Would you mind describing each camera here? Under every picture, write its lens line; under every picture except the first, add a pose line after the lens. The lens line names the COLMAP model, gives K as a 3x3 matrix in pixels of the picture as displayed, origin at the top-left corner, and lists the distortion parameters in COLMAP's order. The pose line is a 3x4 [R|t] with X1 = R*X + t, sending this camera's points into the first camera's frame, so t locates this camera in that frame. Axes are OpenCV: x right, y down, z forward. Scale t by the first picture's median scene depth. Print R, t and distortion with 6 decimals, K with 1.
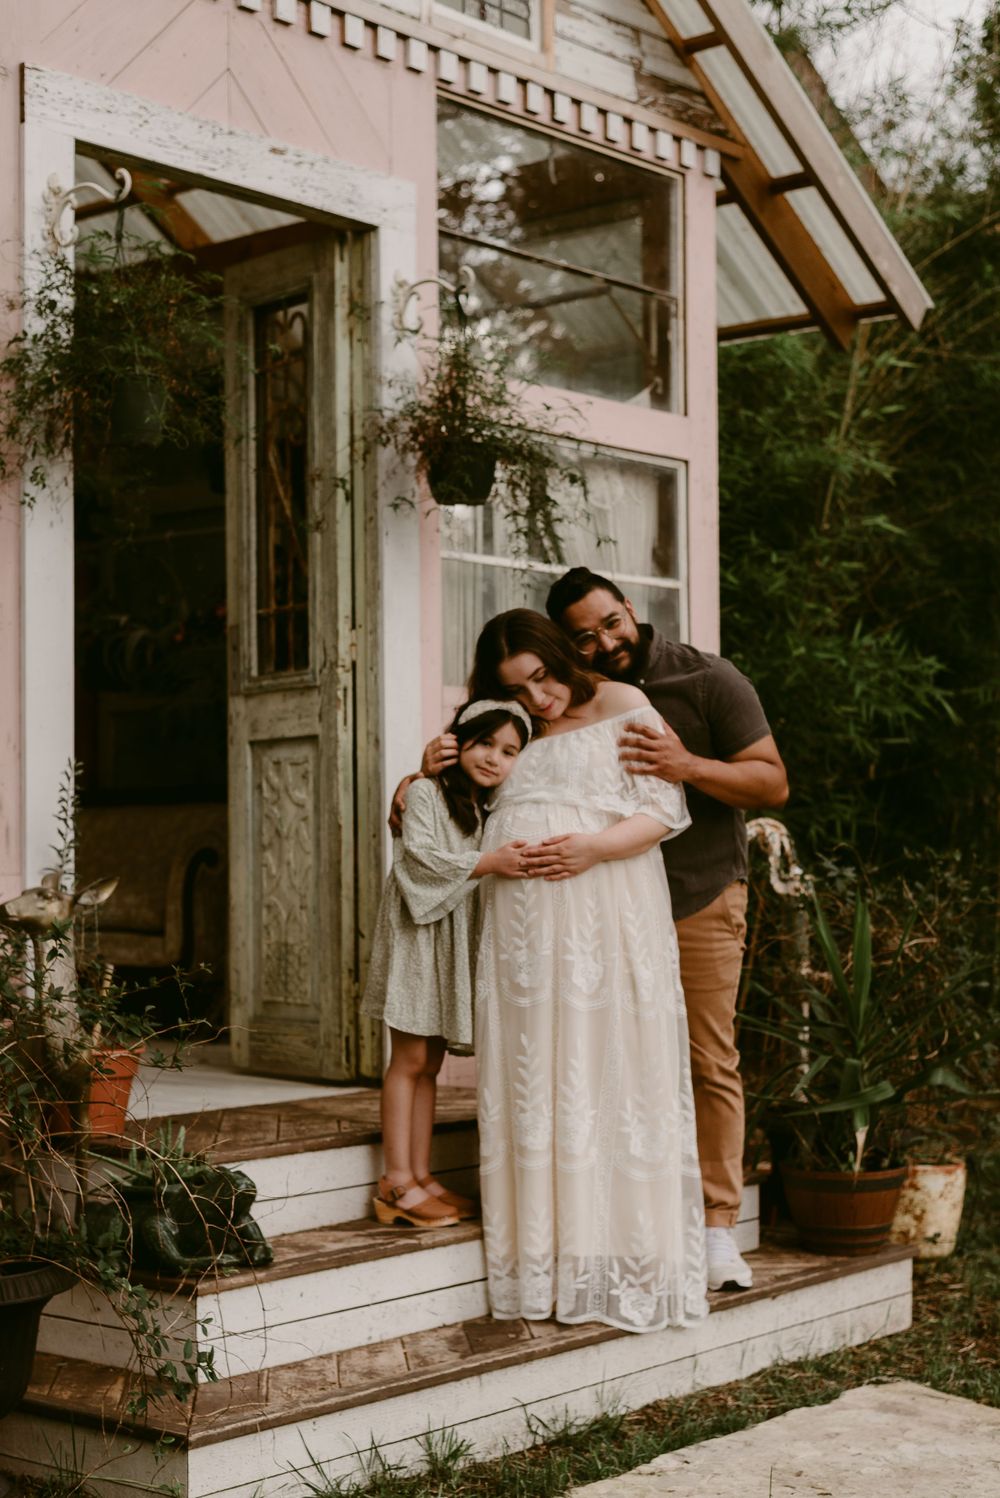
lens RADIAL K [[2329.5, 0, 504.6], [0, 2329.5, 782.6], [0, 0, 1]] dist [0.009567, 0.039127]
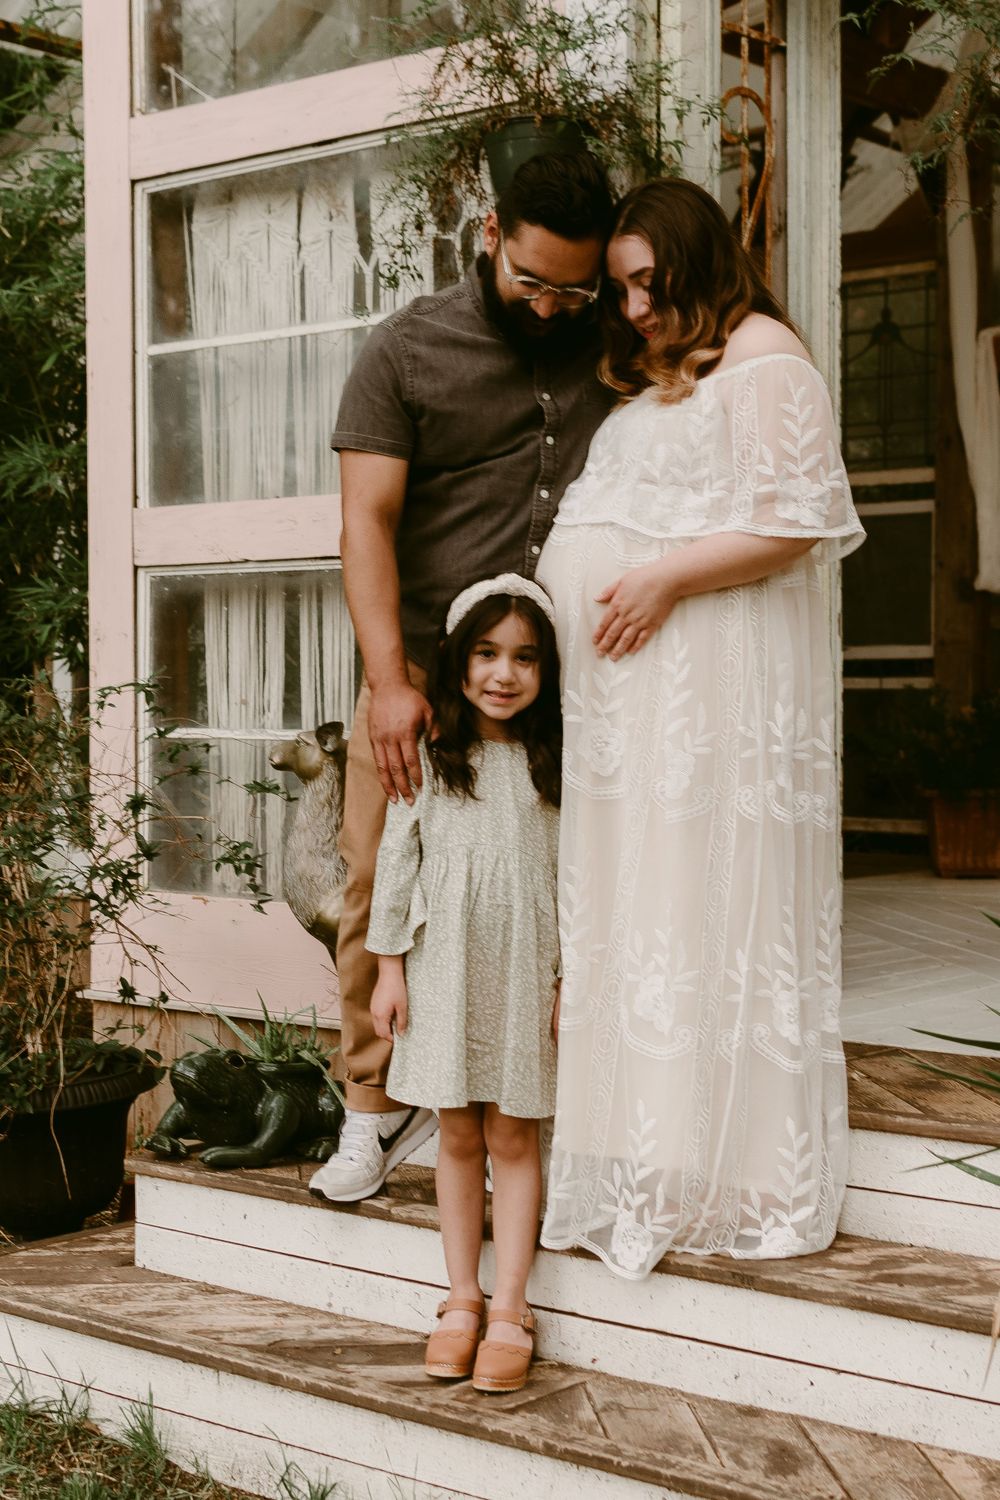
lens RADIAL K [[2361.5, 0, 500.0], [0, 2361.5, 750.0], [0, 0, 1]] dist [0.031325, -0.060946]
pose [[0.019076, 0.034088, -0.999237, 0.578720], [0.029107, 0.998976, 0.034635, 0.016203], [0.999394, -0.029745, 0.018064, 0.809359]]
